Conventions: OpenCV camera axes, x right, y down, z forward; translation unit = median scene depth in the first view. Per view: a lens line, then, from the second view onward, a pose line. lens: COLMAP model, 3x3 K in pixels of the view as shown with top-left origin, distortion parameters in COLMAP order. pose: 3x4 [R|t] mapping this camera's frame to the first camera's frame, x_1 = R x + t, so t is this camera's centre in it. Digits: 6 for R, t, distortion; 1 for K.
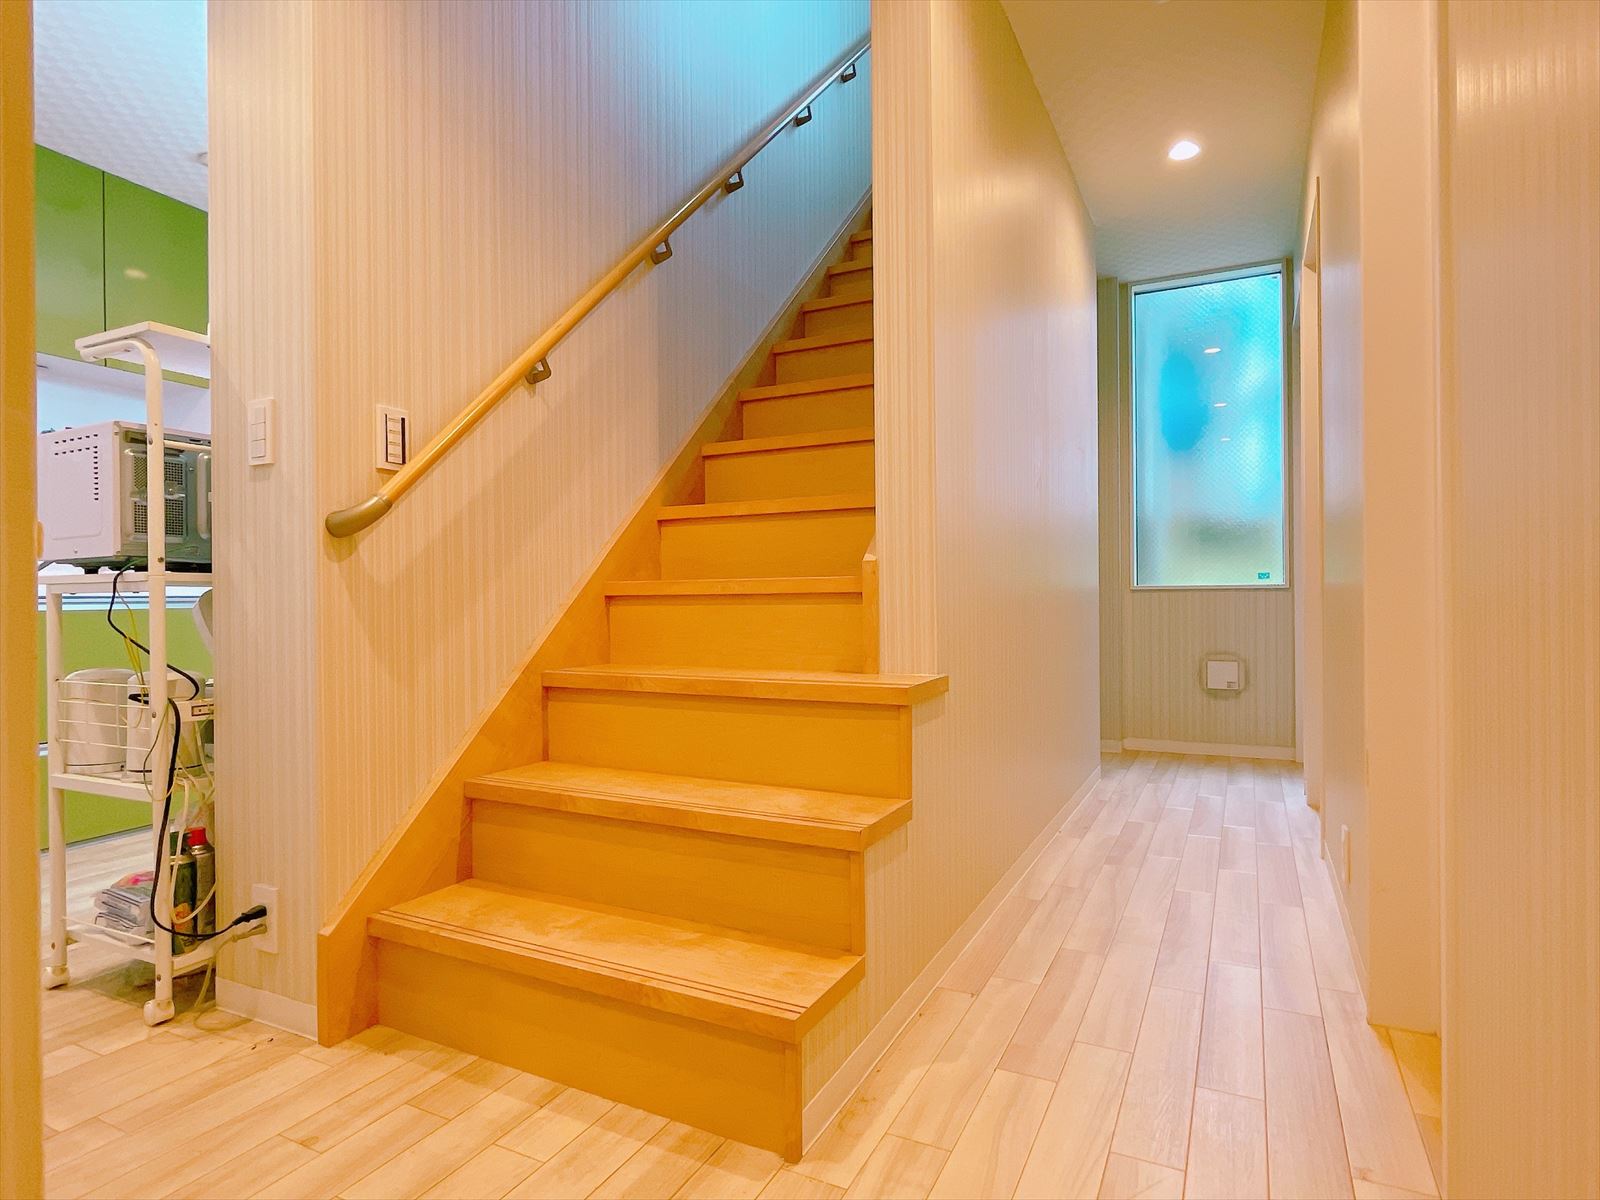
lens RADIAL K [[875.1, 0, 806.9], [0, 875.1, 597.3], [0, 0, 1]] dist [-0.012128, 0.001727]
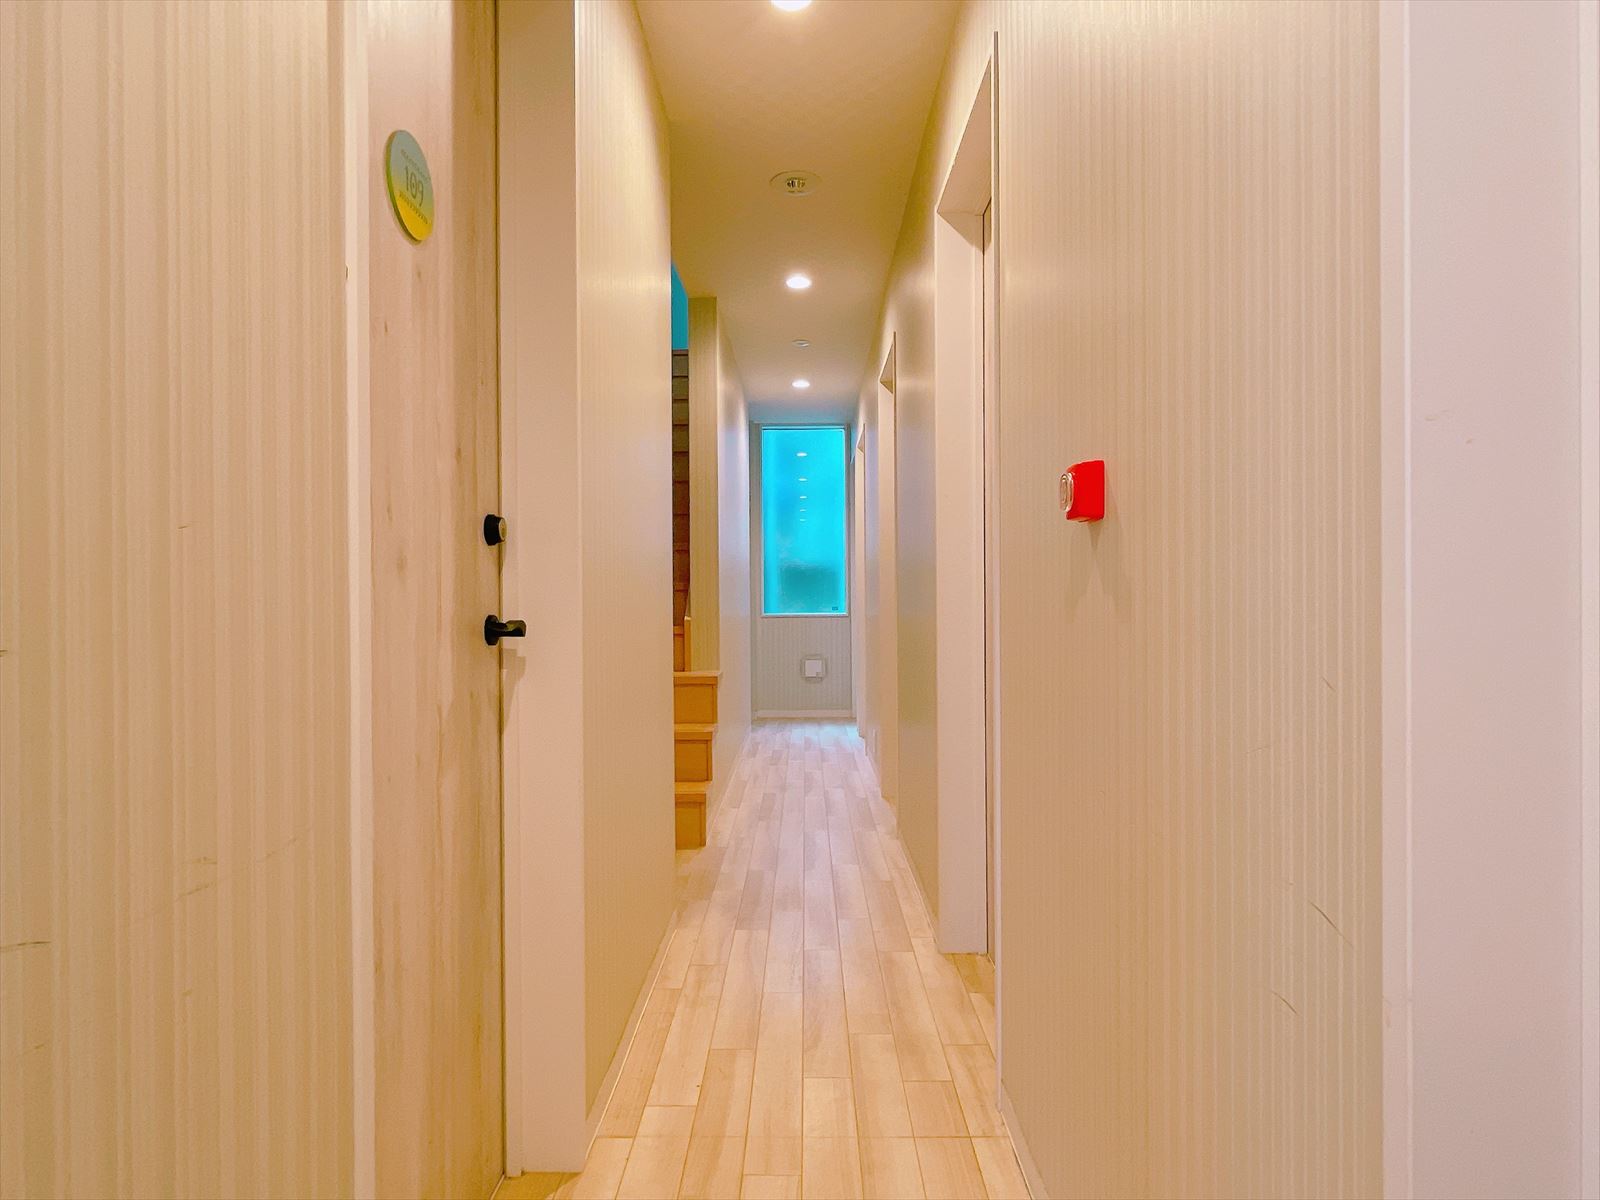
lens RADIAL K [[875.1, 0, 799.1], [0, 875.1, 601.0], [0, 0, 1]] dist [-0.012128, 0.001727]
pose [[0.896146, -0.001122, 0.443758, -0.329501], [0.000849, 0.999999, 0.000814, -0.046588], [-0.443759, -0.000353, 0.896146, -0.551626]]
